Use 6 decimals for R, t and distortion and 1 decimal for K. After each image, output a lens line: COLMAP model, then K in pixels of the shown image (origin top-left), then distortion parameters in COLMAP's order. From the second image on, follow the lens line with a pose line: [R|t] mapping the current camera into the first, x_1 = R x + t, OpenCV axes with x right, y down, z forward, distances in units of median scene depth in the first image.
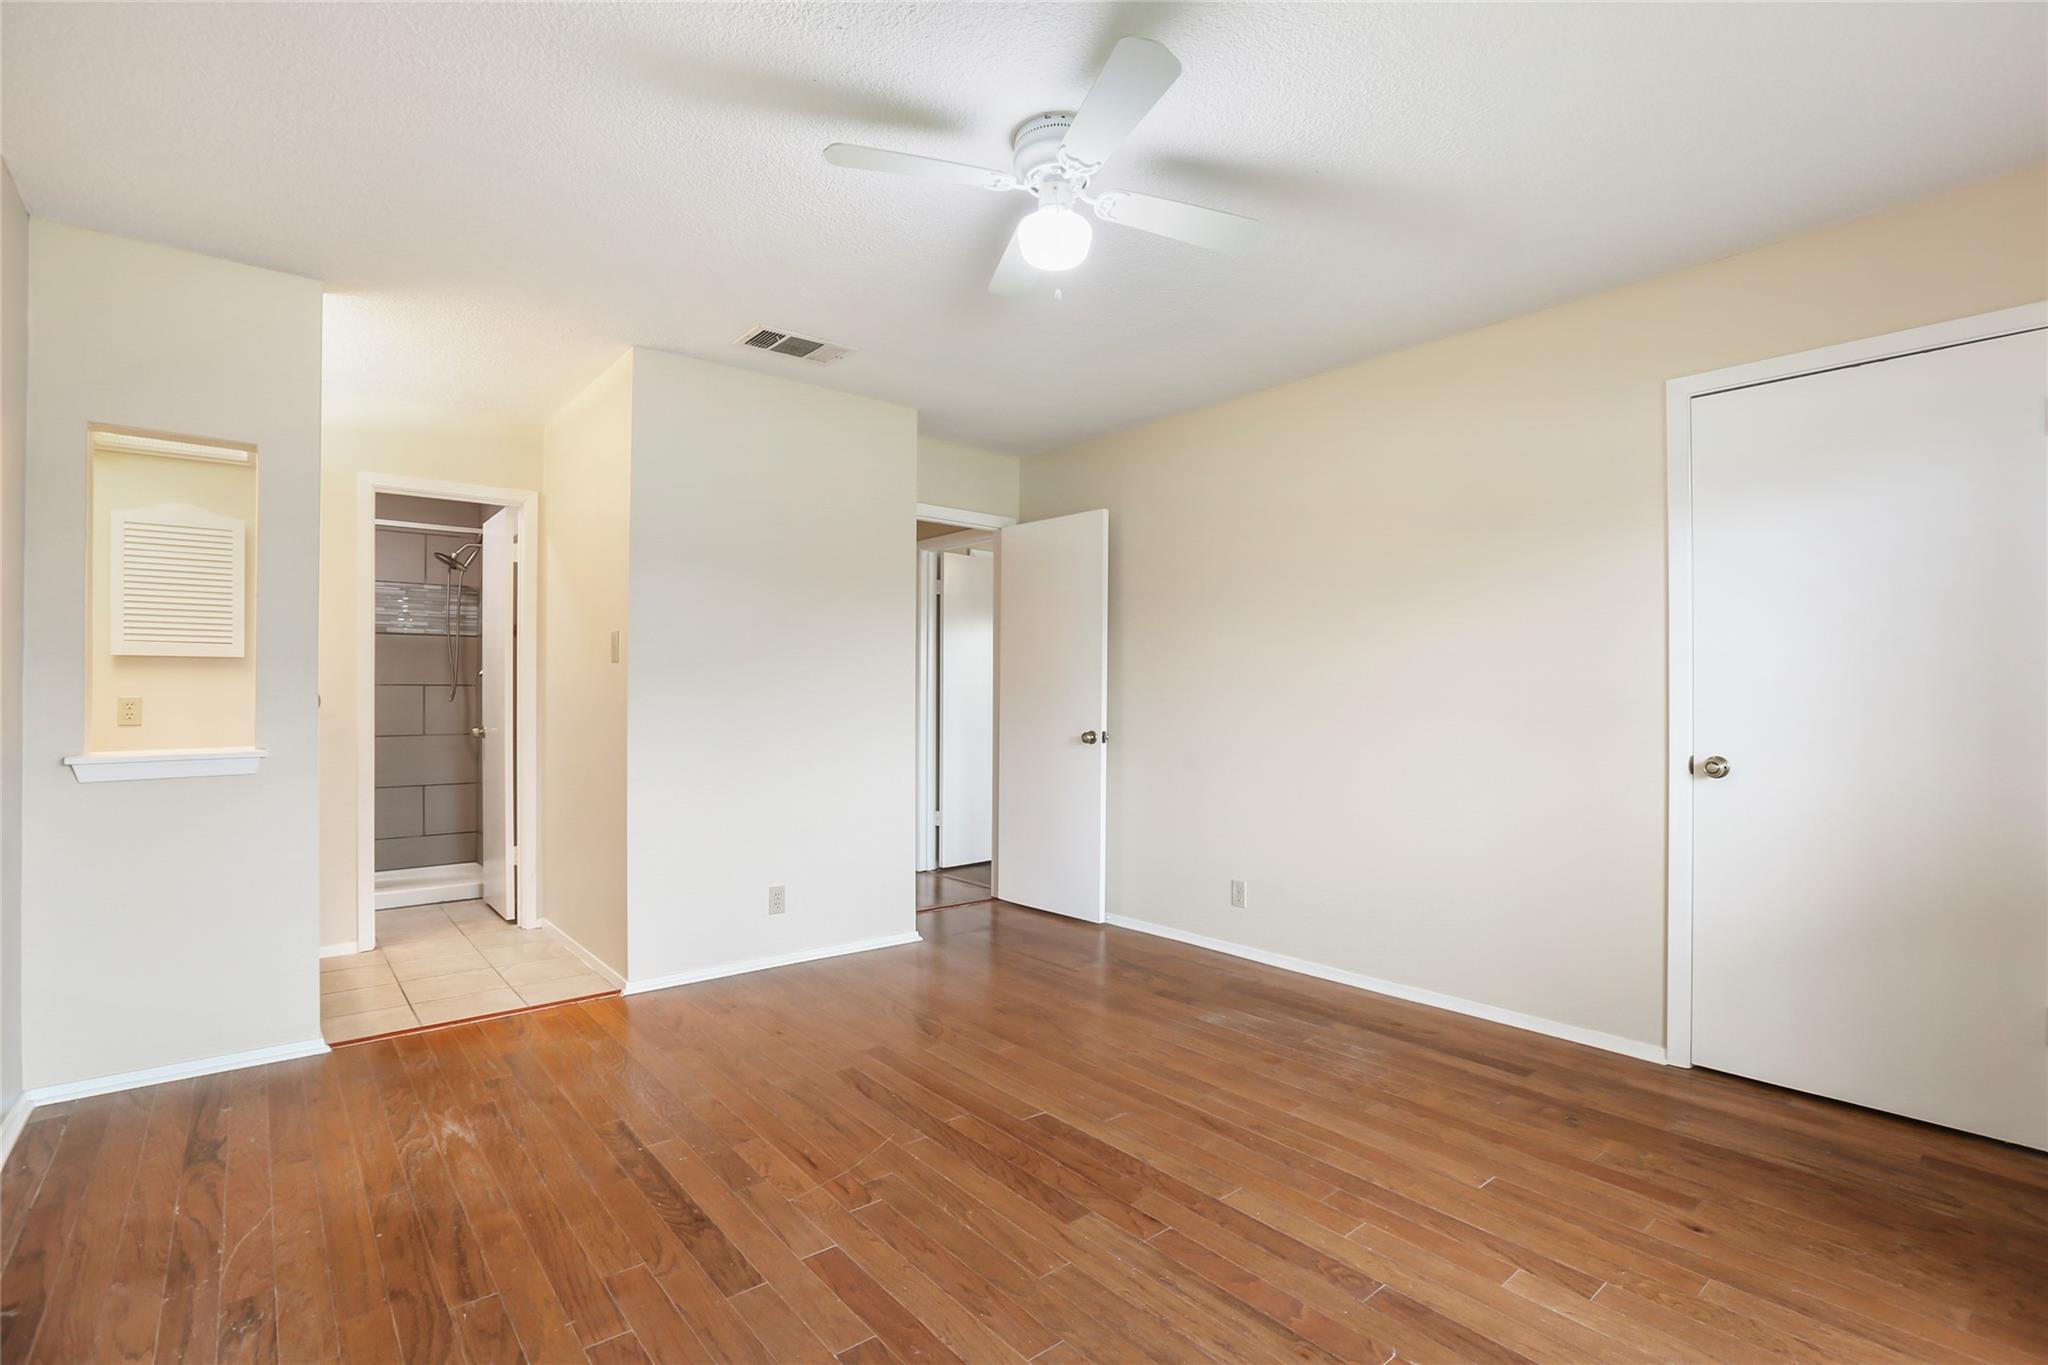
lens RADIAL K [[955.1, 0, 1024.7], [0, 955.1, 688.4], [0, 0, 1]] dist [-0.014674, 0.000579]
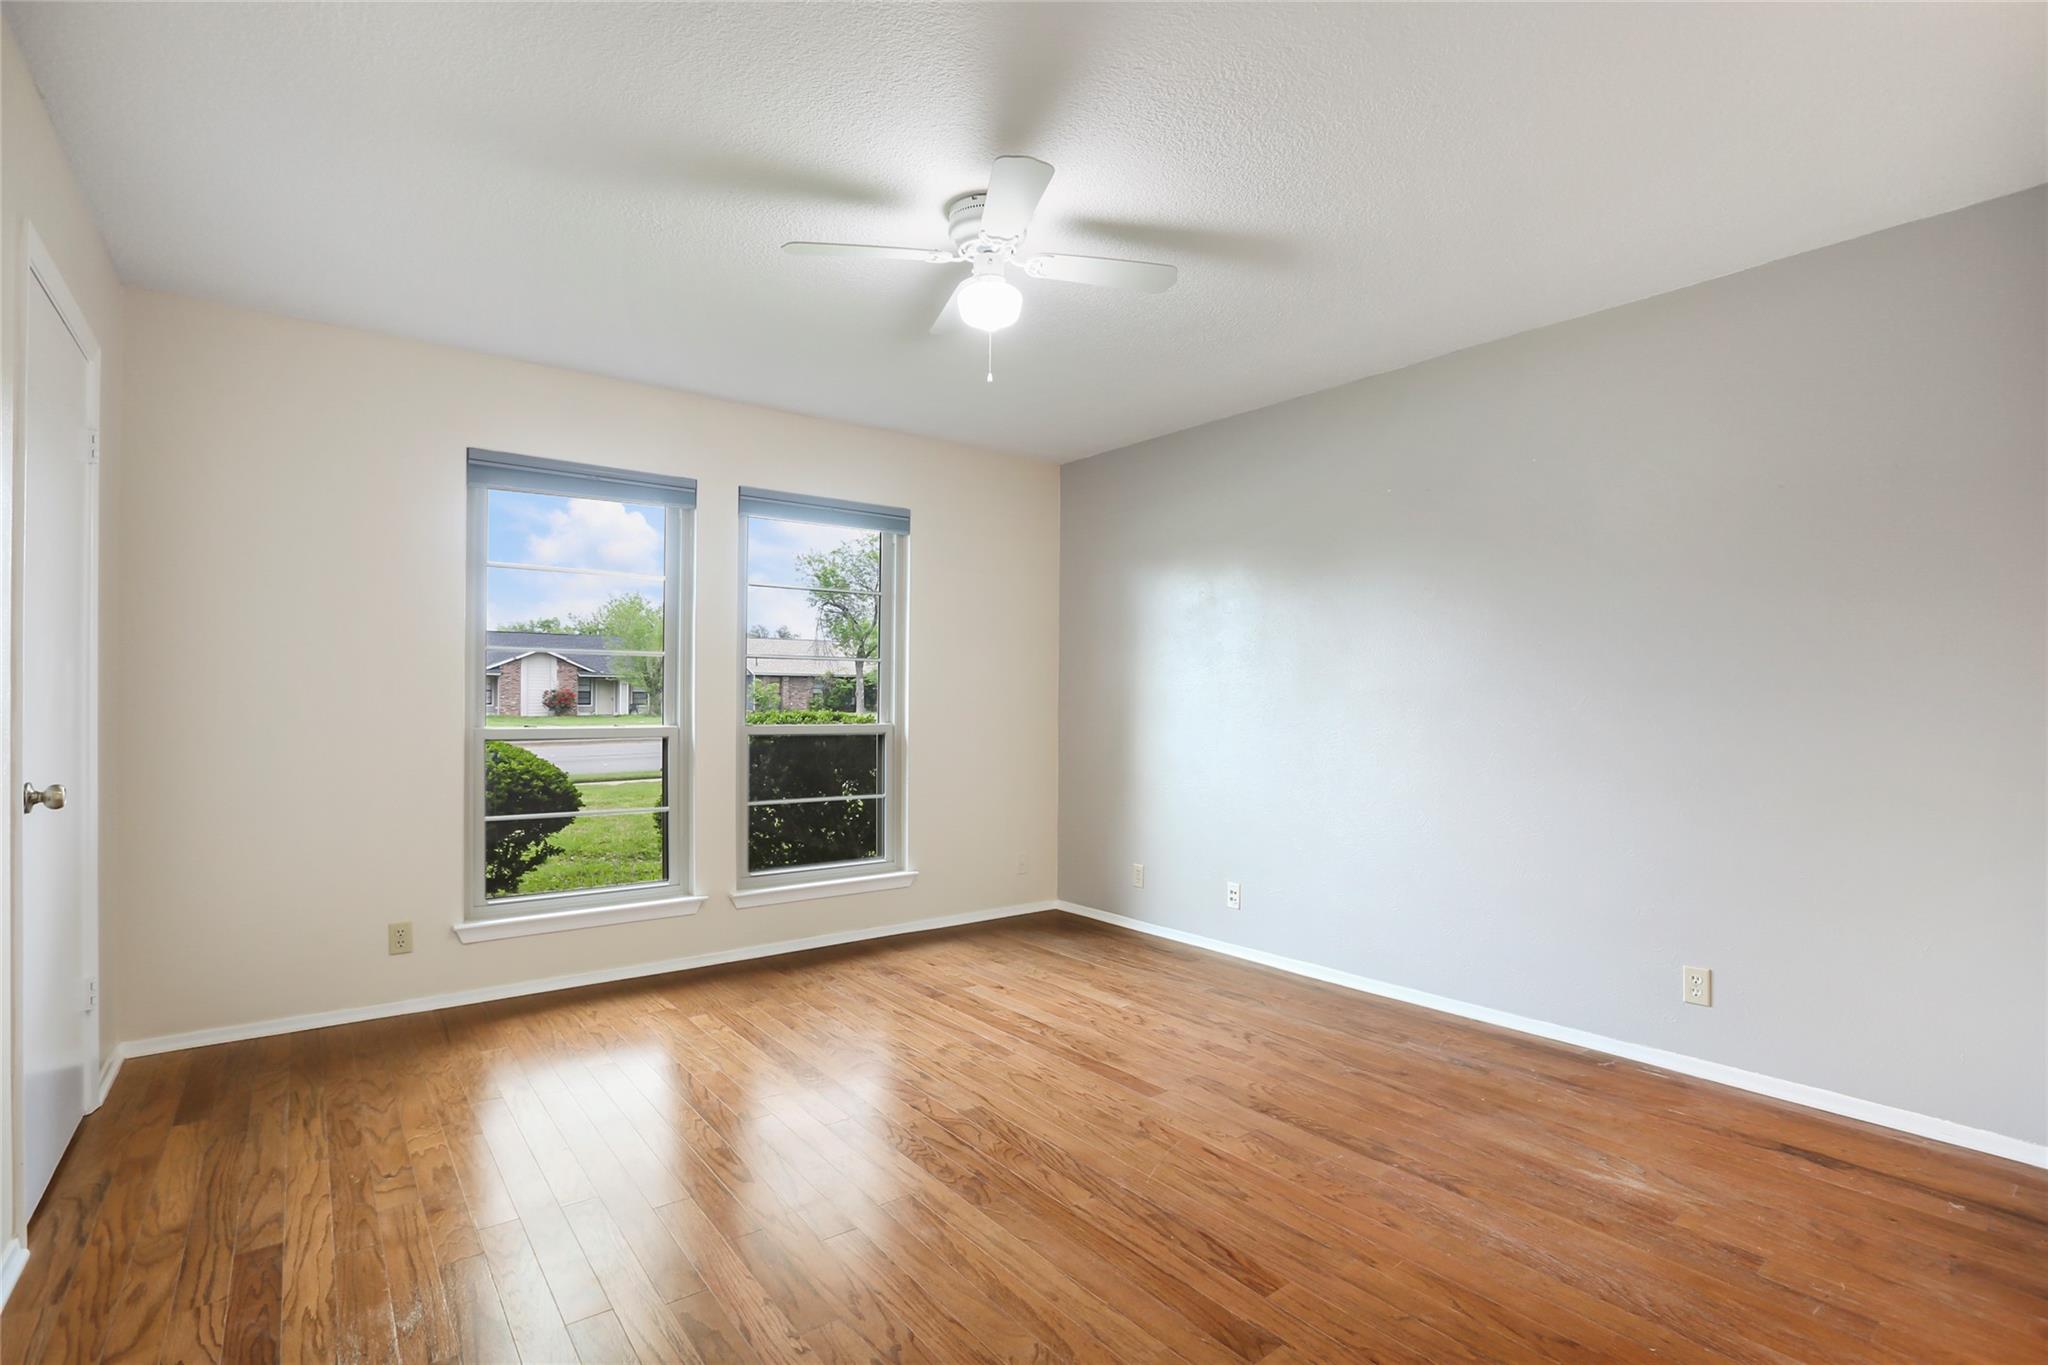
lens RADIAL K [[955.1, 0, 1023.4], [0, 955.1, 694.0], [0, 0, 1]] dist [-0.014674, 0.000579]
pose [[-0.999154, -0.006416, 0.040617, -0.057247], [-0.007320, 0.999728, -0.022129, 0.019367], [-0.040464, -0.022408, -0.998930, 2.103011]]
